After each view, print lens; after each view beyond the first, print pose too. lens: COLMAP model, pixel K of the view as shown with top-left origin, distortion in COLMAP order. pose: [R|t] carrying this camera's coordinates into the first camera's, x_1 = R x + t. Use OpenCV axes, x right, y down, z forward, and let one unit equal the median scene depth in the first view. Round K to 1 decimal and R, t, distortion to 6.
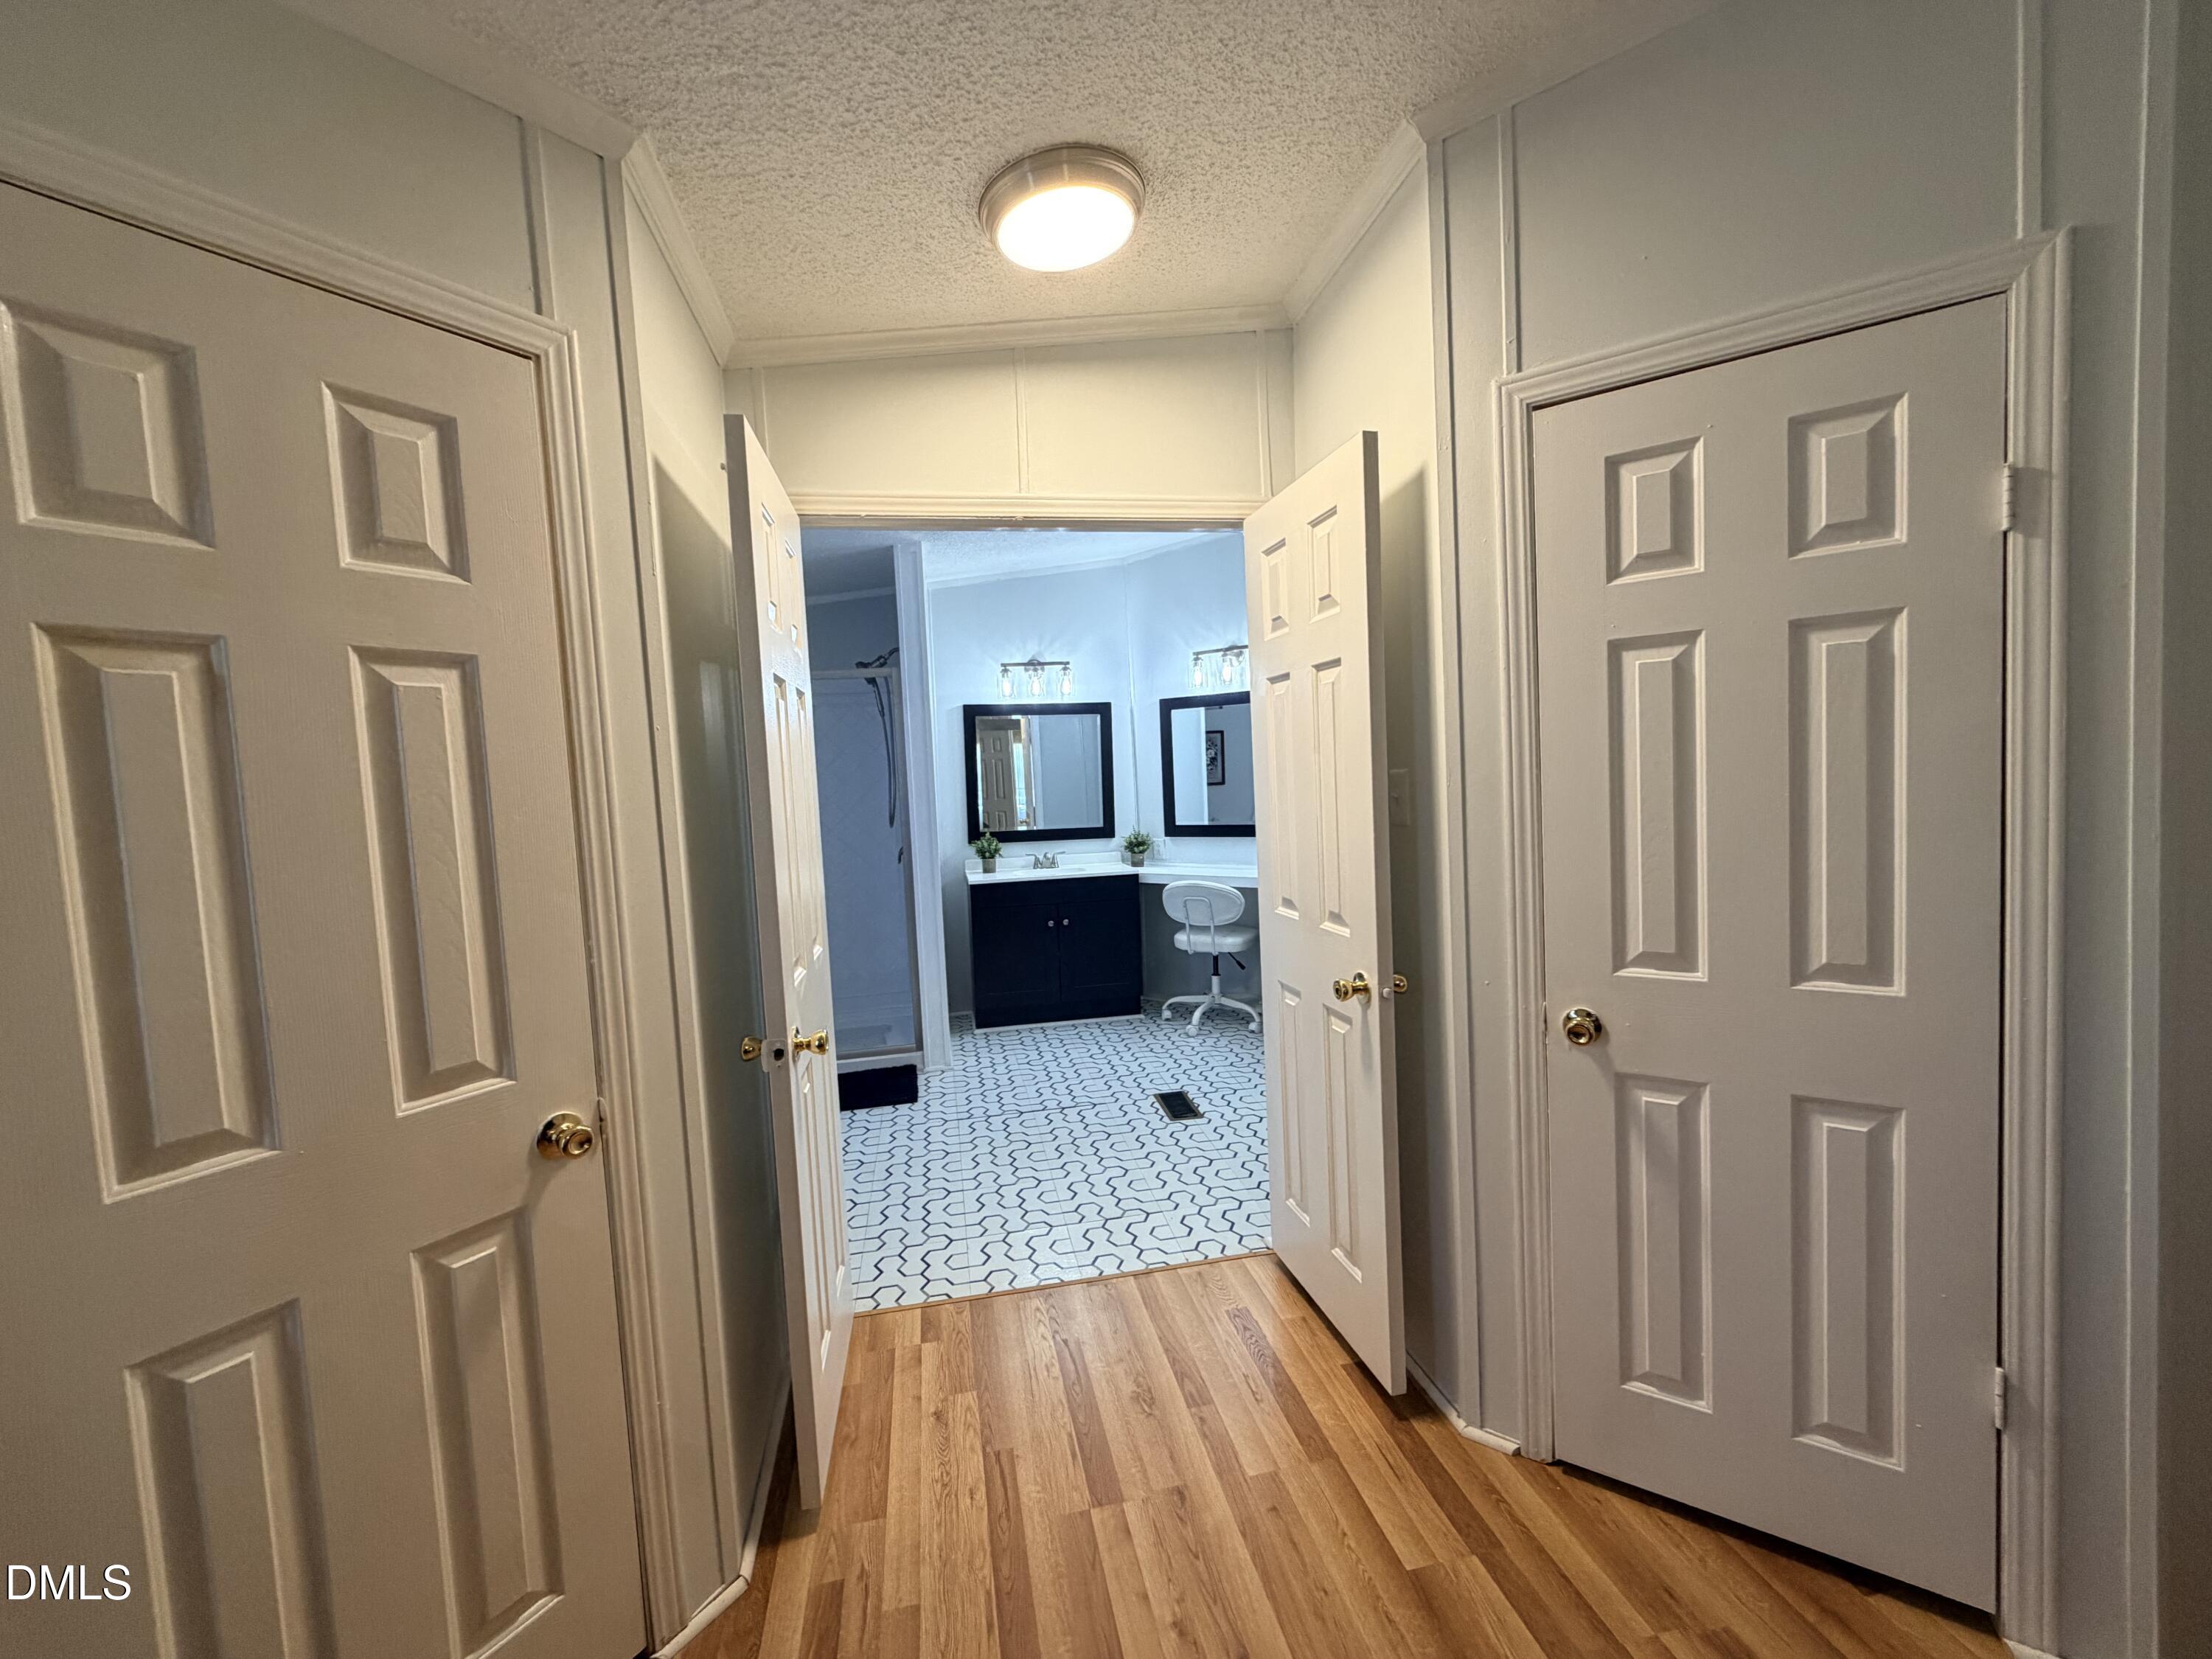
lens RADIAL K [[917.7, 0, 1101.4], [0, 917.7, 828.1], [0, 0, 1]] dist [-0.001941, 0.000396]
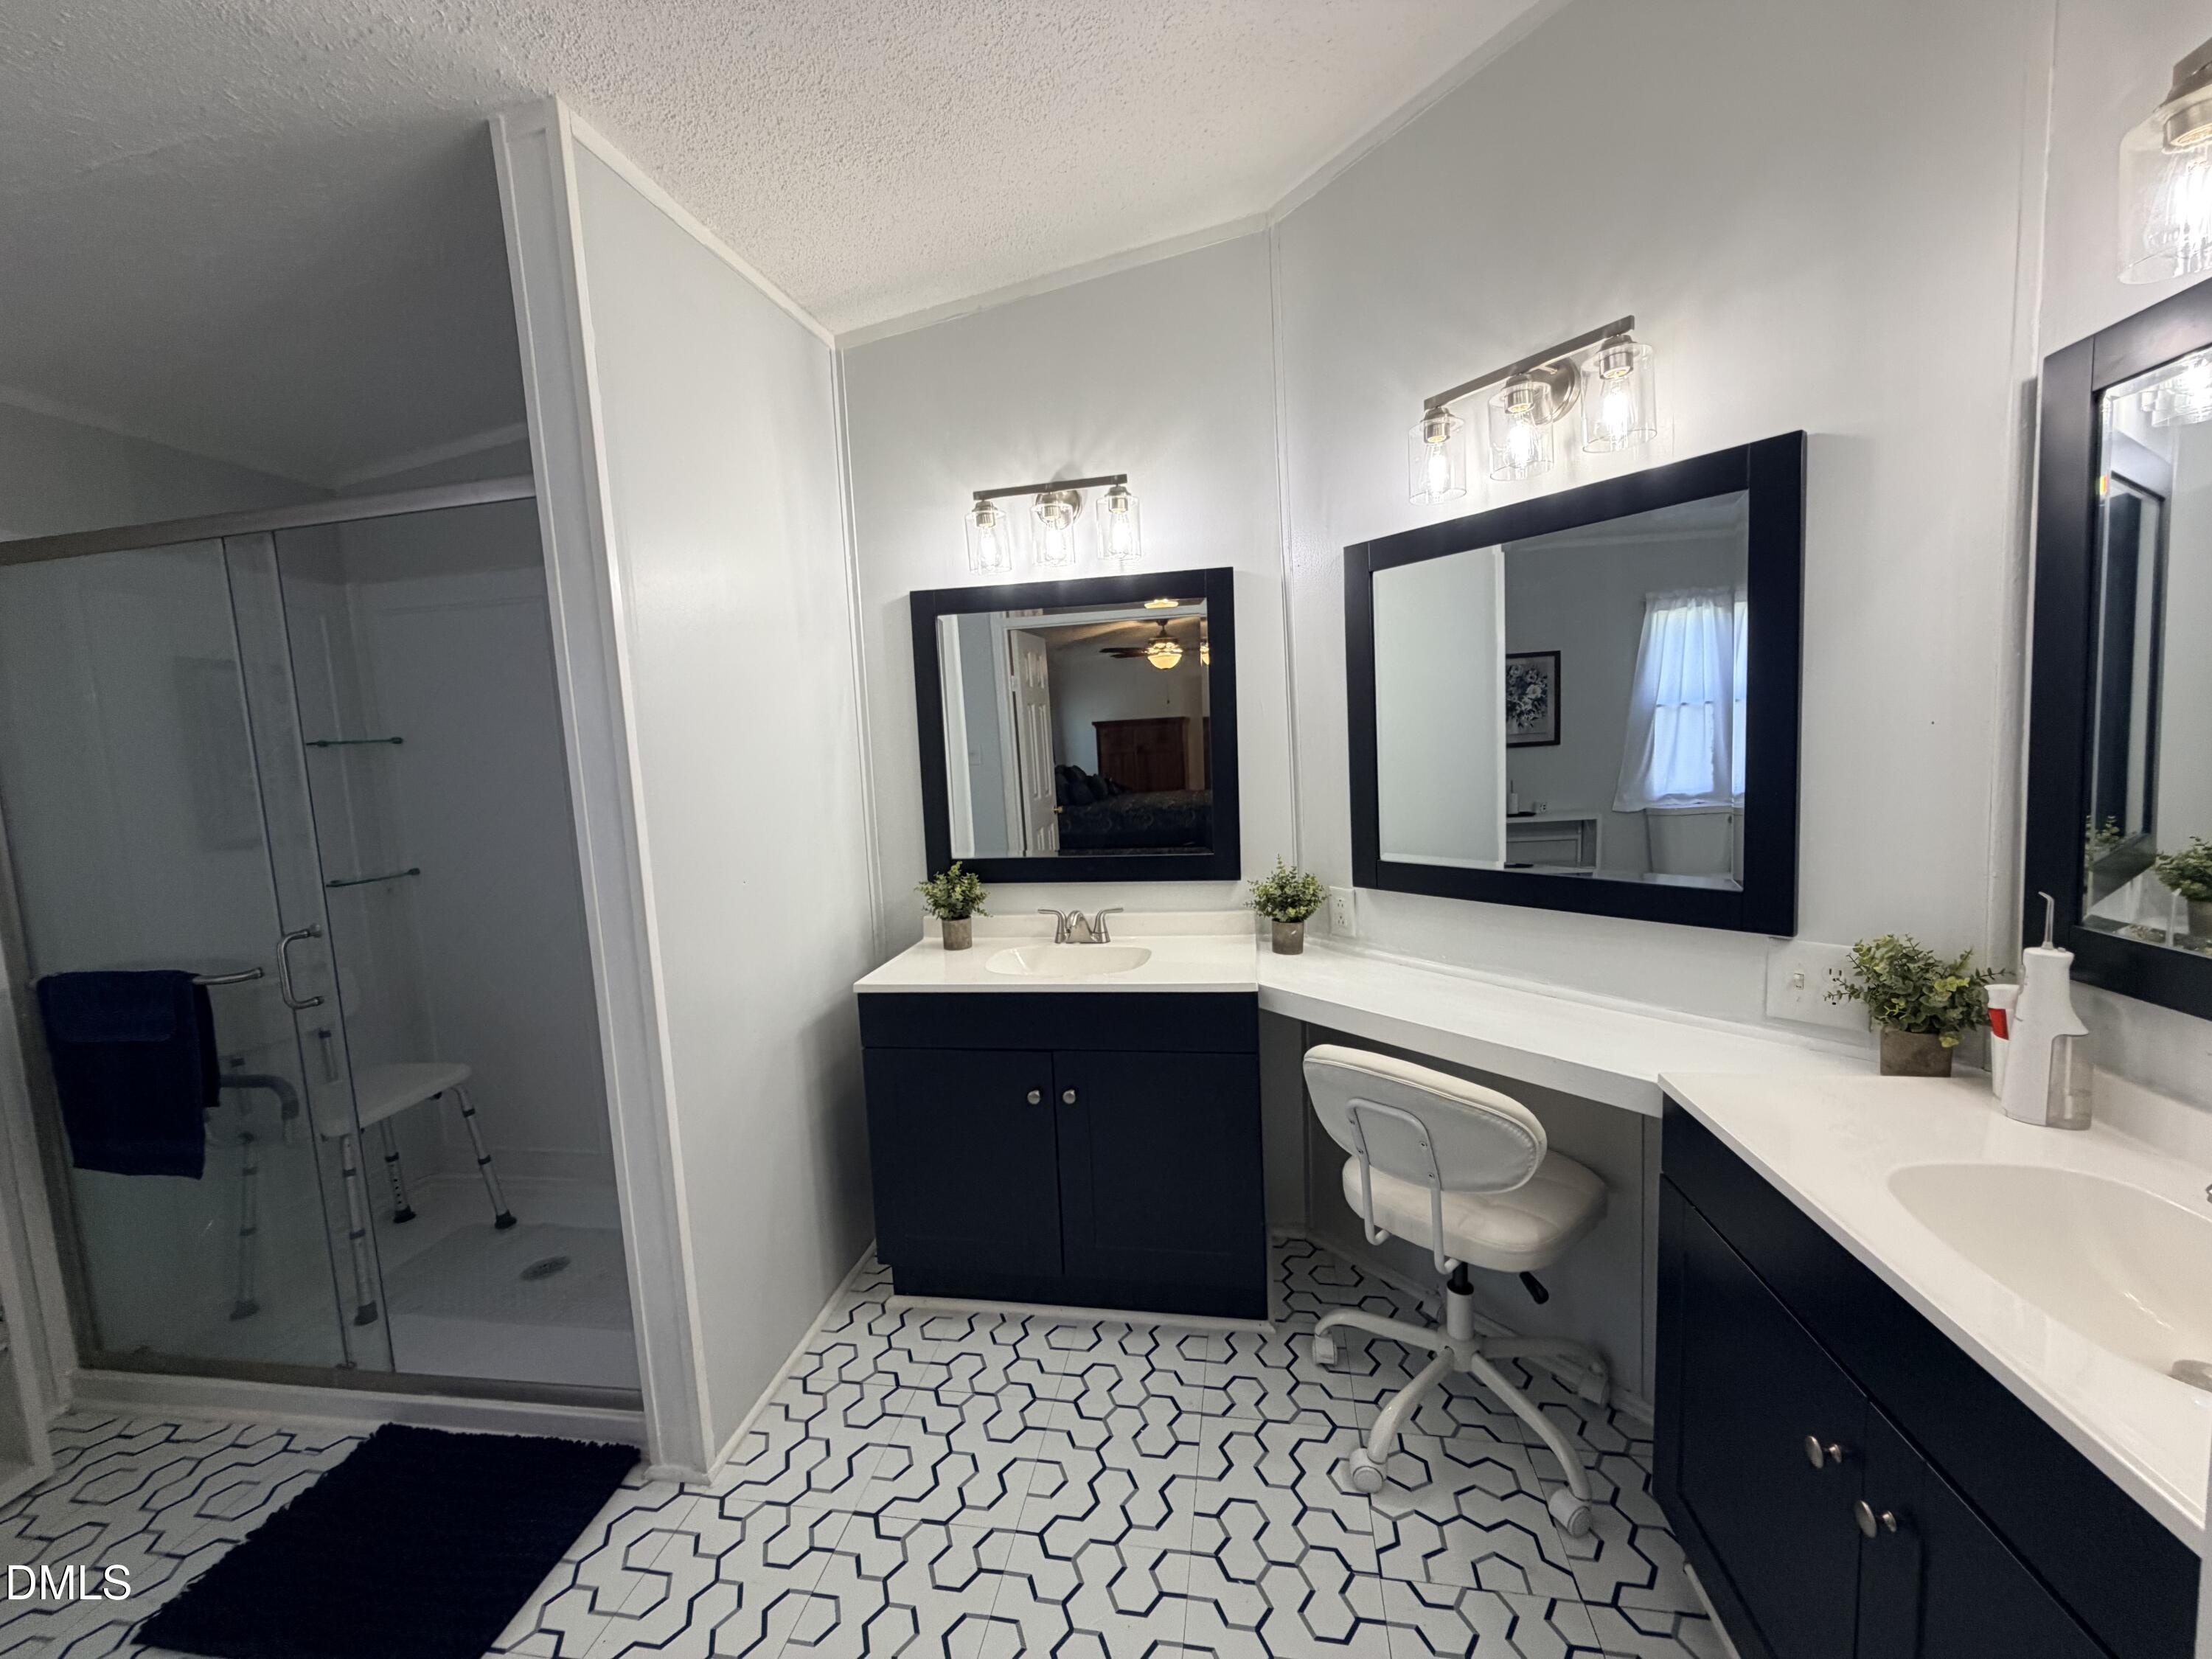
lens RADIAL K [[878.6, 0, 1097.1], [0, 878.6, 826.8], [0, 0, 1]] dist [-0.000603, -0.000008]
pose [[0.930498, 0.029575, -0.365101, 0.108000], [-0.009560, 0.998356, 0.056507, -0.039902], [0.366172, -0.049090, 0.929251, 0.606791]]
